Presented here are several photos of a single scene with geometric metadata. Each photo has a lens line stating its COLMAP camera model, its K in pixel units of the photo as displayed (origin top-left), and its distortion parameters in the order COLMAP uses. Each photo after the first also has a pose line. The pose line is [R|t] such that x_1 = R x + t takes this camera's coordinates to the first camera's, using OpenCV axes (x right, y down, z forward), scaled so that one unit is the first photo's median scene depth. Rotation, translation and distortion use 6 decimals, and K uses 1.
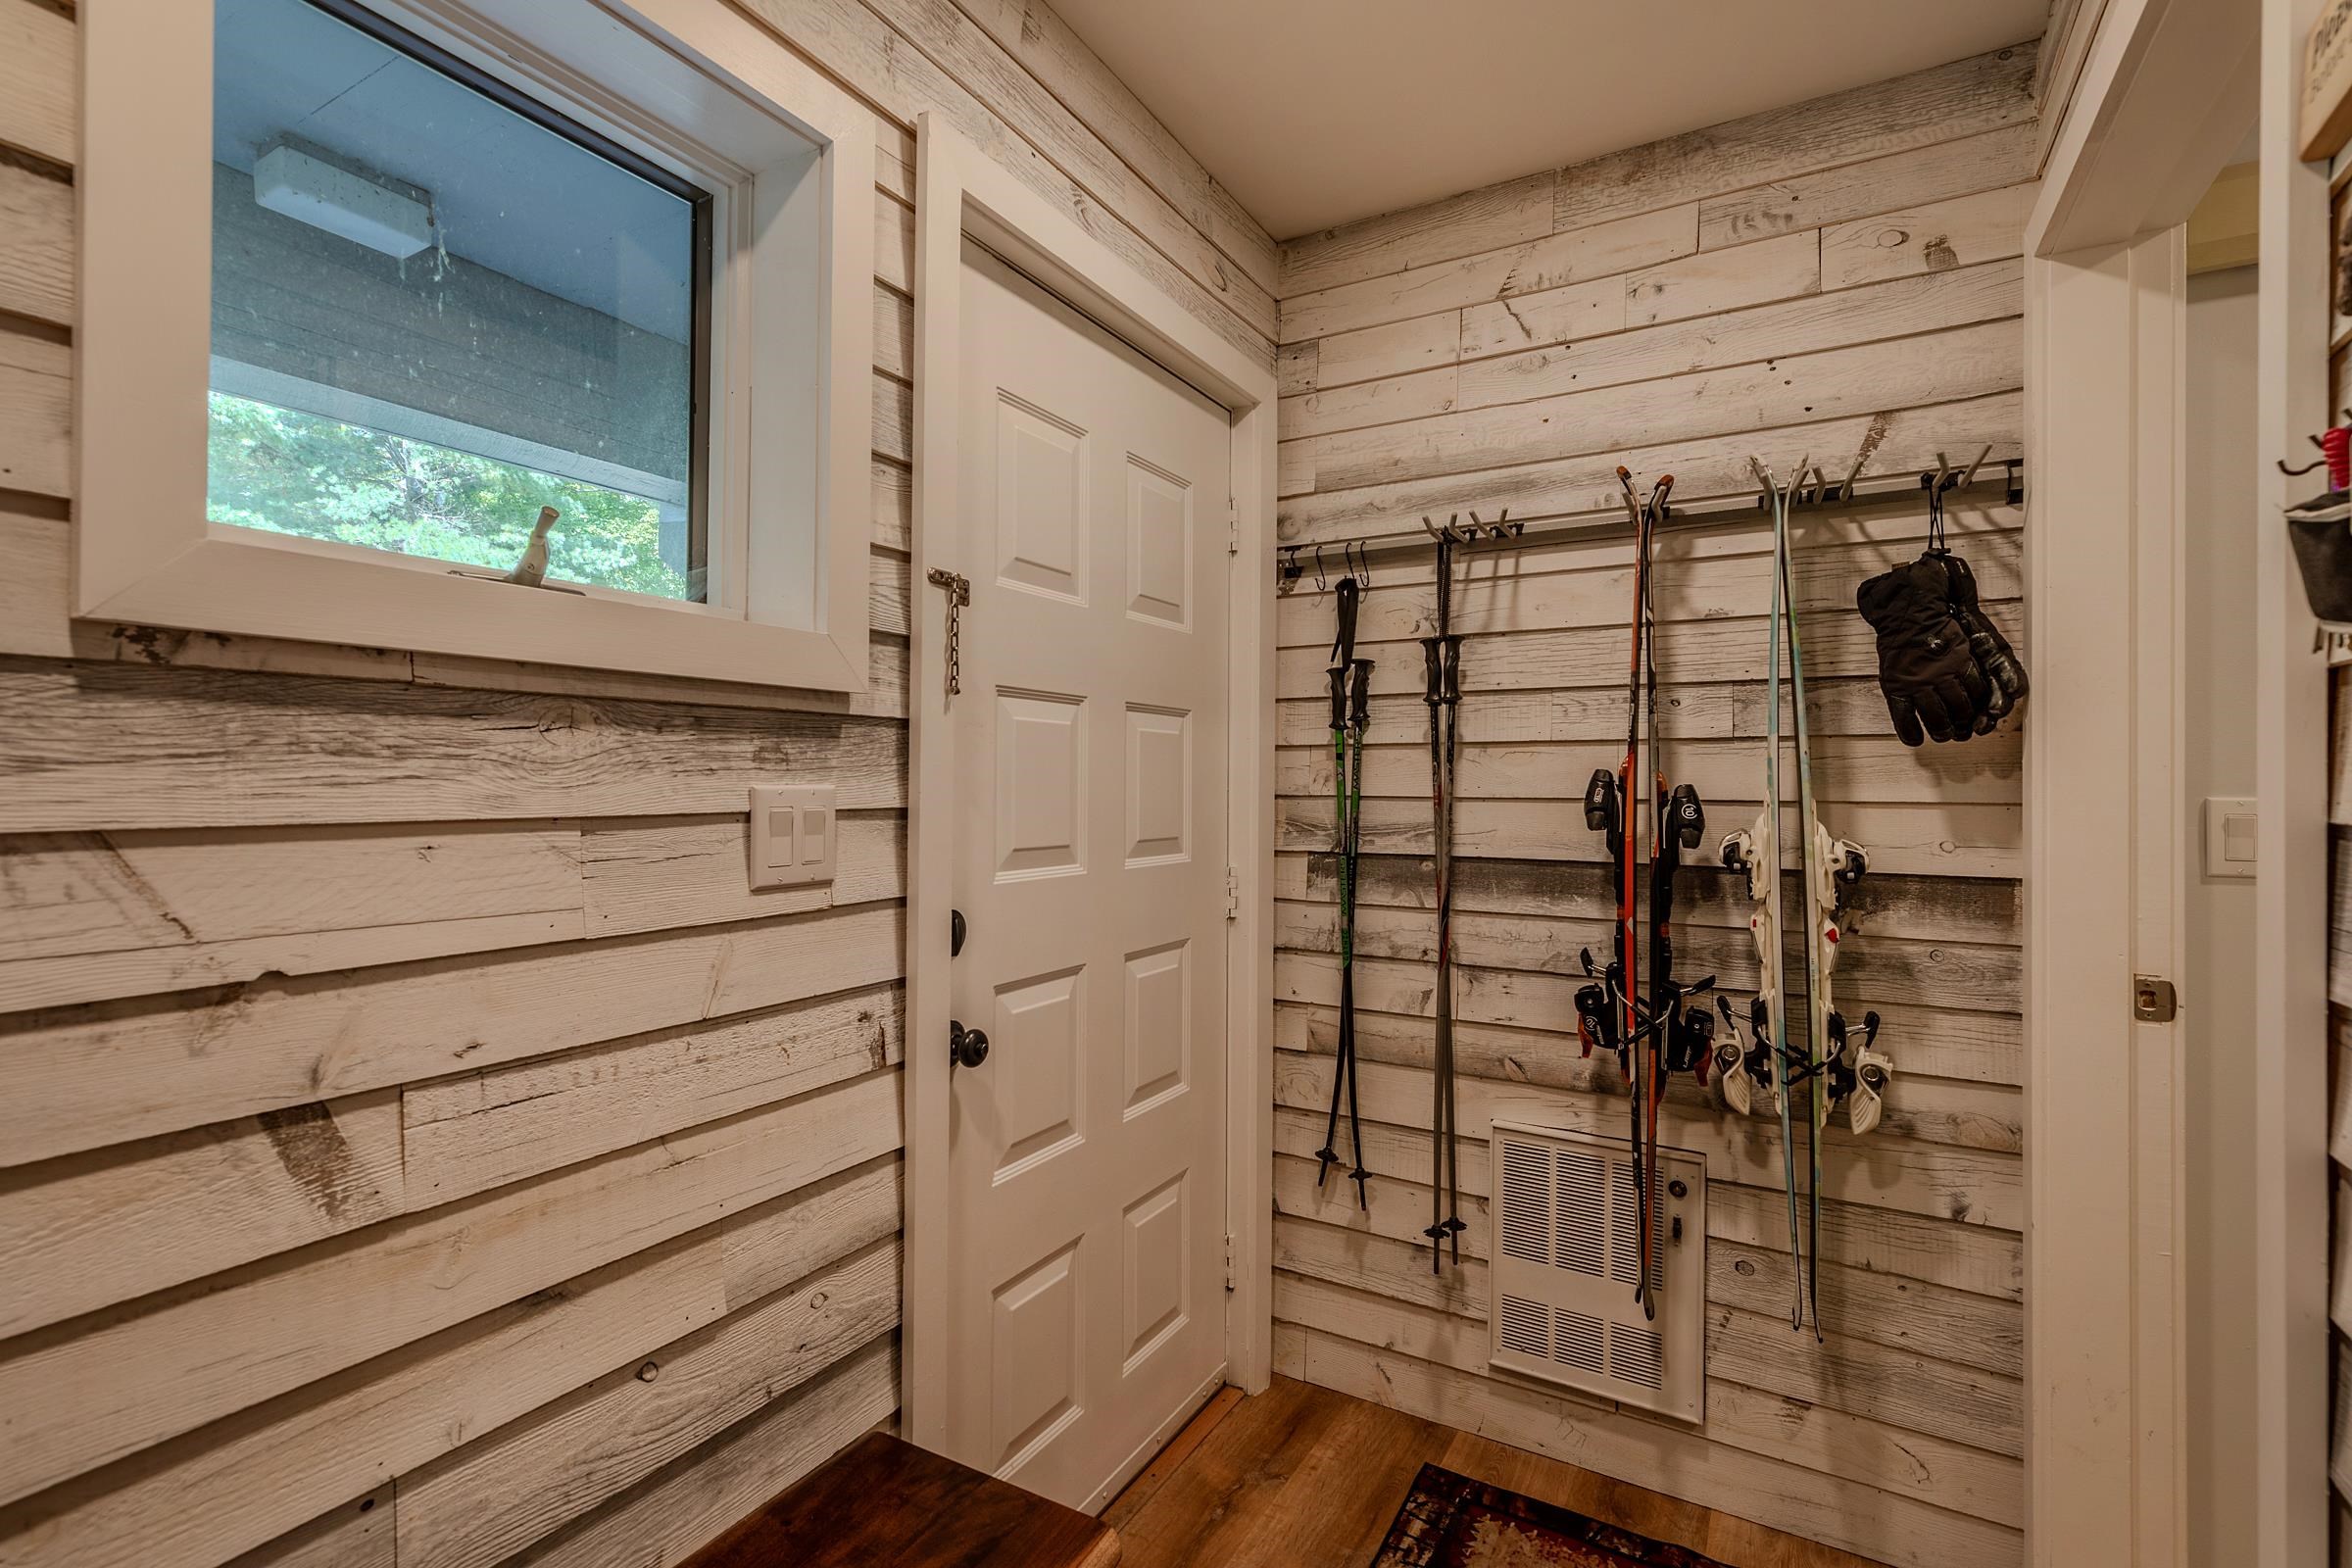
lens RADIAL K [[1070.5, 0, 1167.2], [0, 1070.5, 780.0], [0, 0, 1]] dist [0.001950, 0.000082]
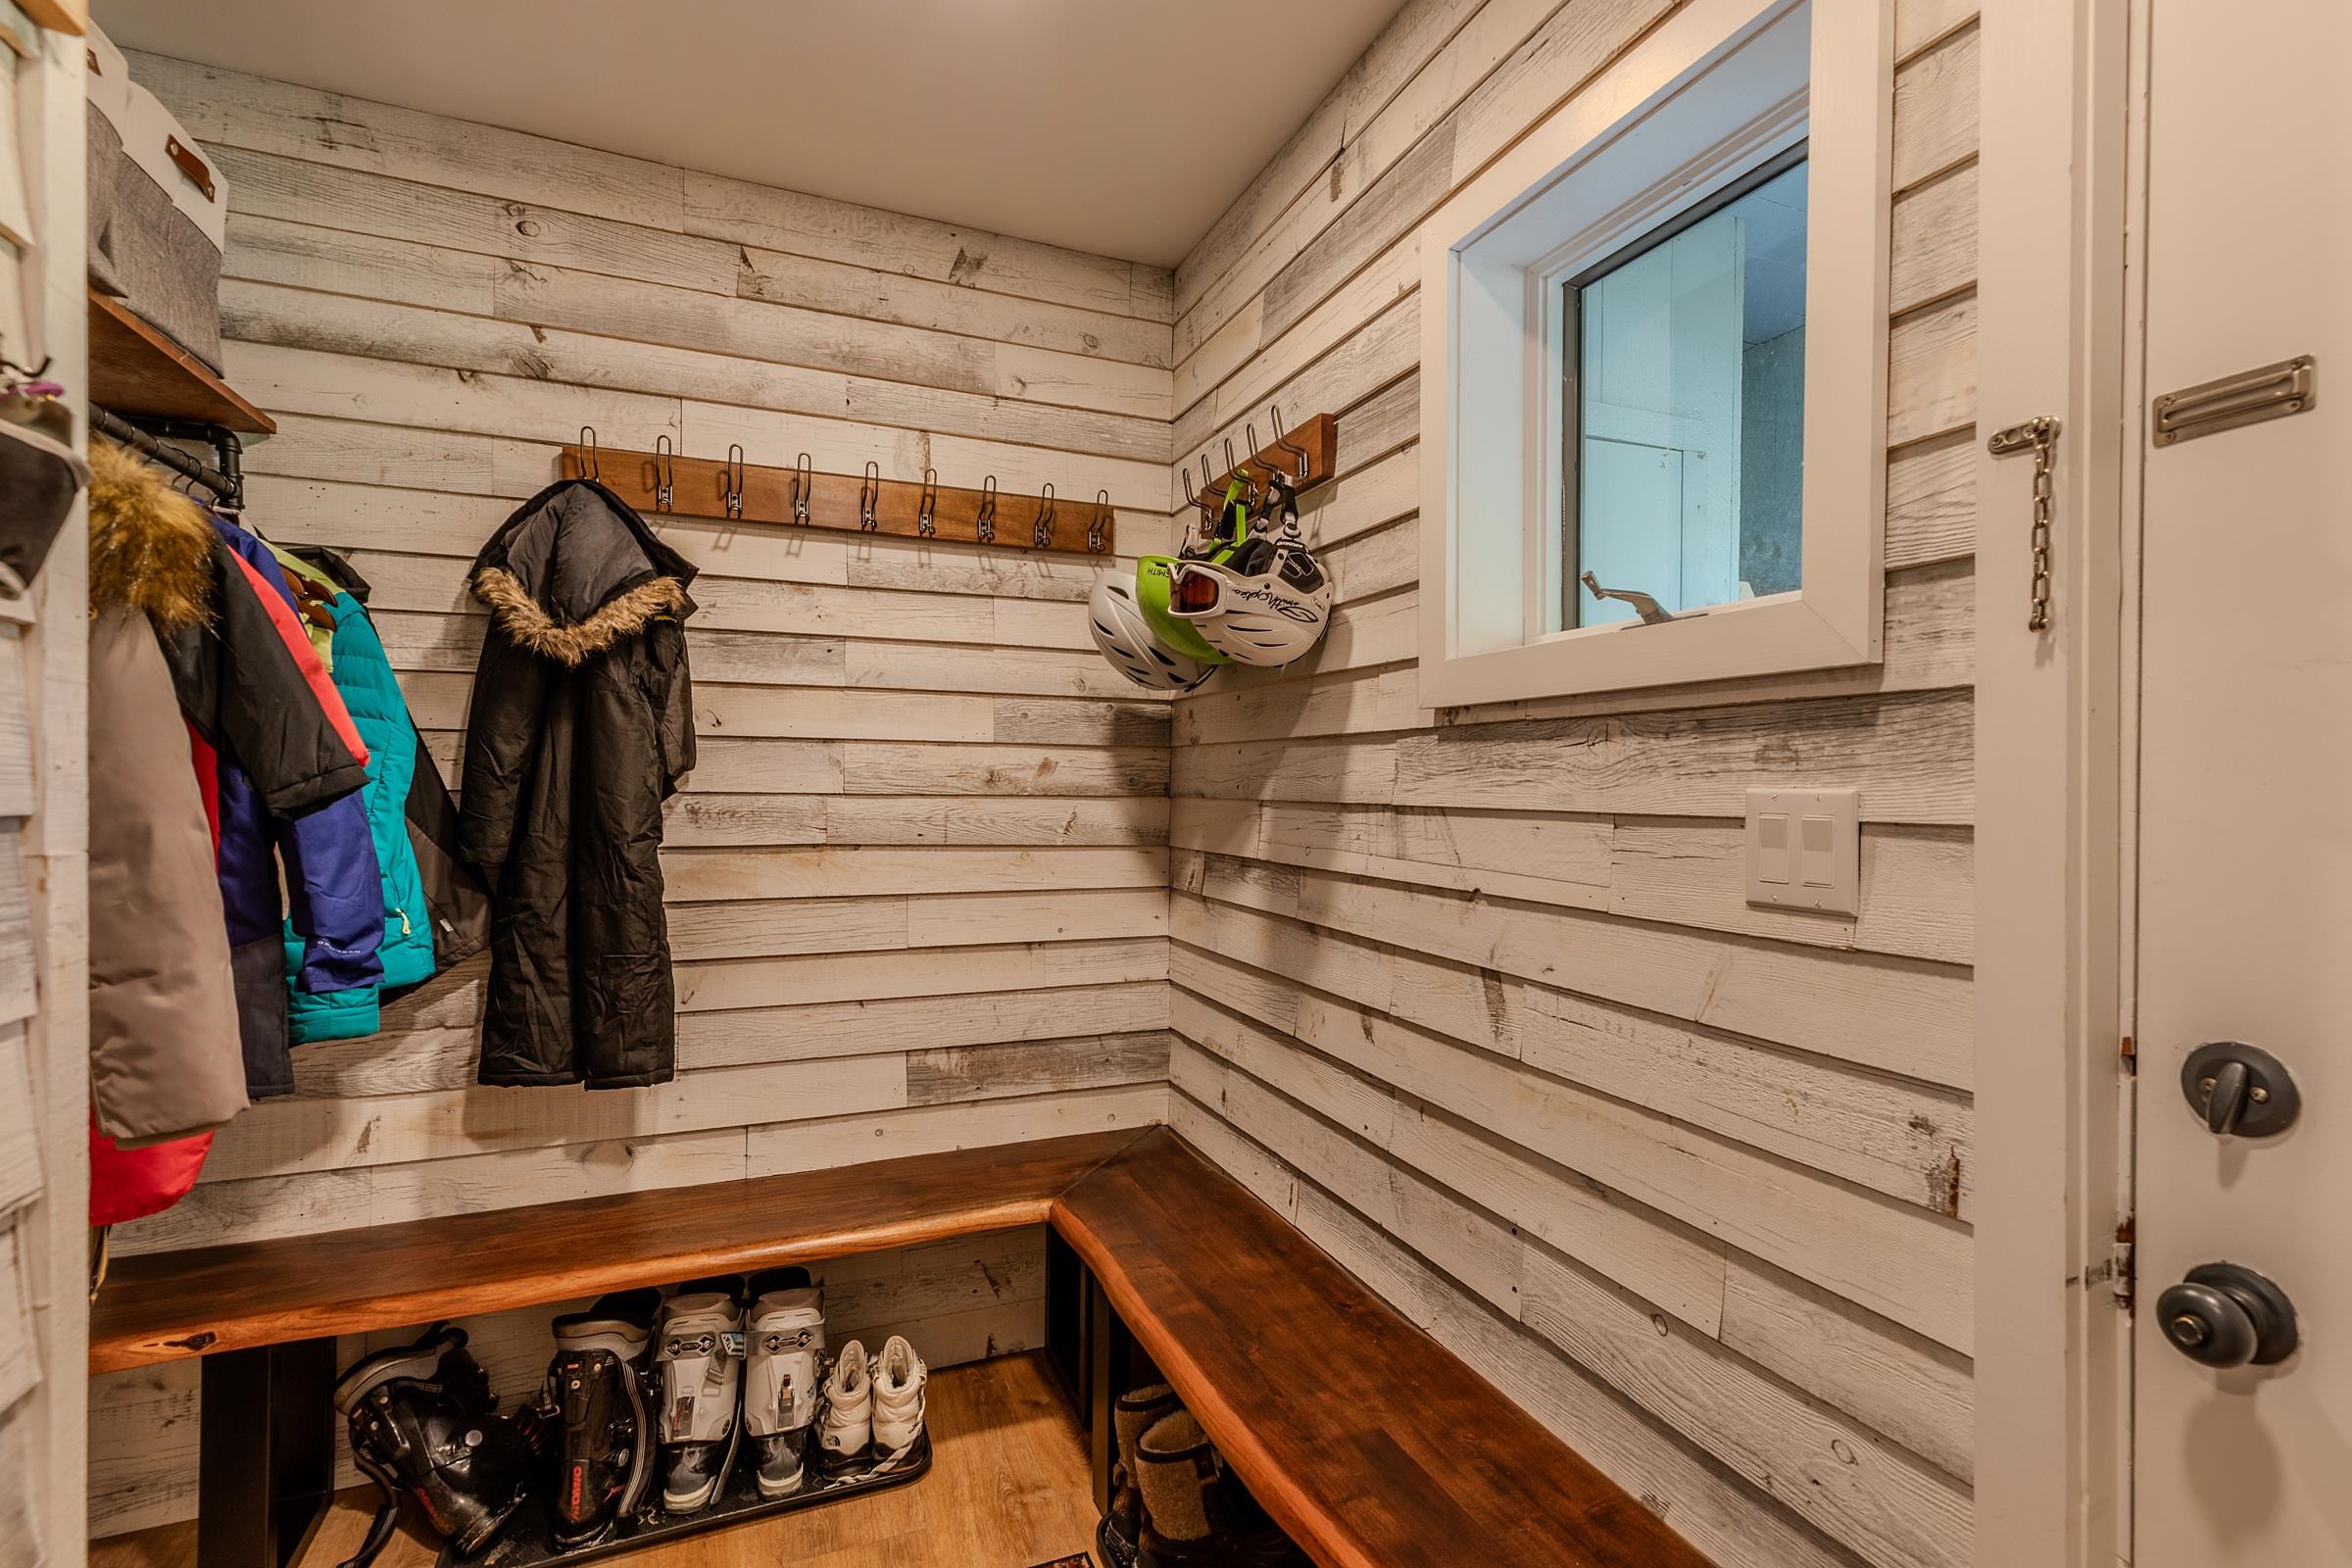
lens RADIAL K [[1070.5, 0, 1172.7], [0, 1070.5, 783.5], [0, 0, 1]] dist [0.001950, 0.000082]
pose [[-0.605084, -0.003664, -0.796153, 0.717888], [-0.004140, 0.999990, -0.001456, 0.004772], [0.796151, 0.002415, -0.605093, 1.316985]]
